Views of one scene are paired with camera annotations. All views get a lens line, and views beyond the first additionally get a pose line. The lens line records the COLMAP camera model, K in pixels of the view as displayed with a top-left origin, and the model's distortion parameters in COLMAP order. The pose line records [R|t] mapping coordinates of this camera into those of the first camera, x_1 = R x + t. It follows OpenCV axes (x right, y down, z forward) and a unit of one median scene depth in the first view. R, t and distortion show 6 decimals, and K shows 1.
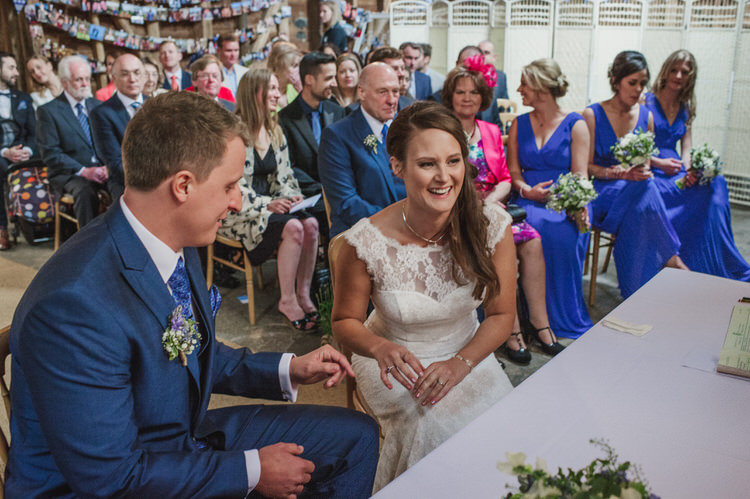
lens RADIAL K [[721.8, 0, 379.4], [0, 721.8, 250.4], [0, 0, 1]] dist [-0.045726, 0.000000]
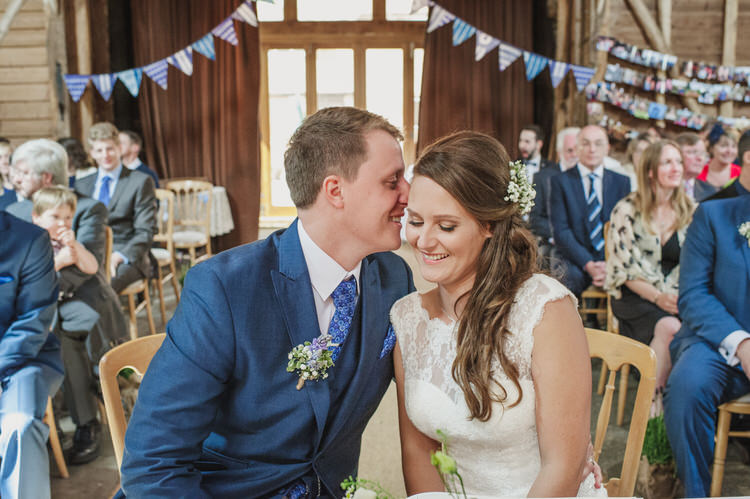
lens RADIAL K [[721.8, 0, 375.2], [0, 721.8, 247.6], [0, 0, 1]] dist [-0.045726, 0.000000]
pose [[0.627768, 0.134340, -0.766720, 0.147057], [-0.228580, 0.973384, -0.016605, -0.014610], [0.744082, 0.185681, 0.641766, 0.105909]]
